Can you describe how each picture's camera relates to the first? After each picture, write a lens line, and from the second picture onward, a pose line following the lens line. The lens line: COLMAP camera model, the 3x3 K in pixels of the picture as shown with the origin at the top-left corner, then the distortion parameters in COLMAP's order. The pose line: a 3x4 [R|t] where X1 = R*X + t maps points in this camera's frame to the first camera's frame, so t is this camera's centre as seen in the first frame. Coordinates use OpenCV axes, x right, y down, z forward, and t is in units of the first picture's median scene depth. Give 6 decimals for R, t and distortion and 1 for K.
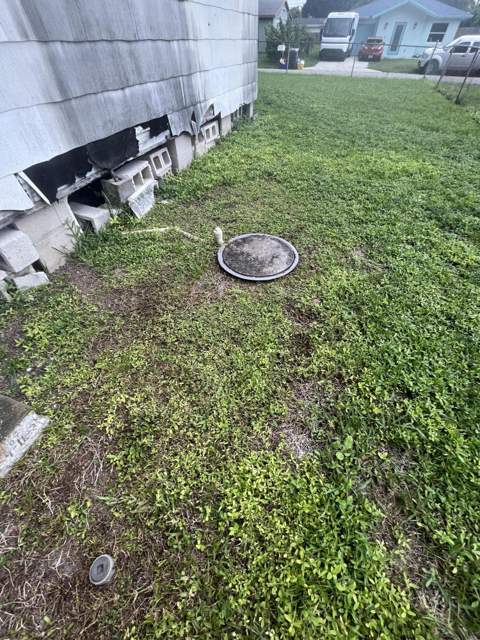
lens RADIAL K [[261.5, 0, 241.6], [0, 261.5, 317.7], [0, 0, 1]] dist [-0.001385, -0.000172]
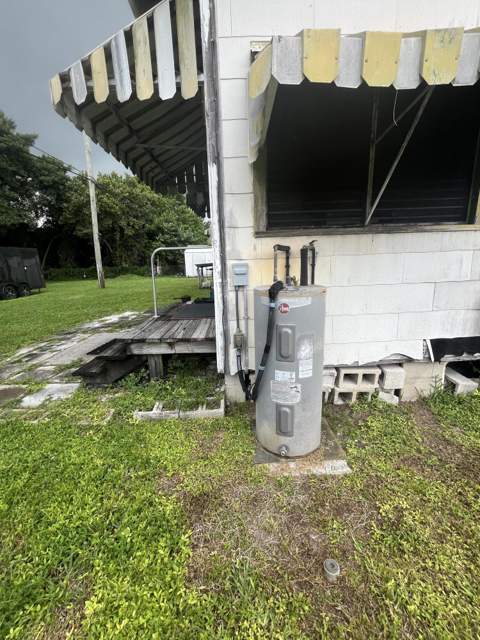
lens RADIAL K [[261.5, 0, 242.0], [0, 261.5, 320.4], [0, 0, 1]] dist [-0.001385, -0.000172]
pose [[0.333976, 0.193756, -0.922453, 0.170068], [-0.665672, 0.741354, -0.085291, 0.201520], [0.667338, 0.642536, 0.376572, -0.352282]]
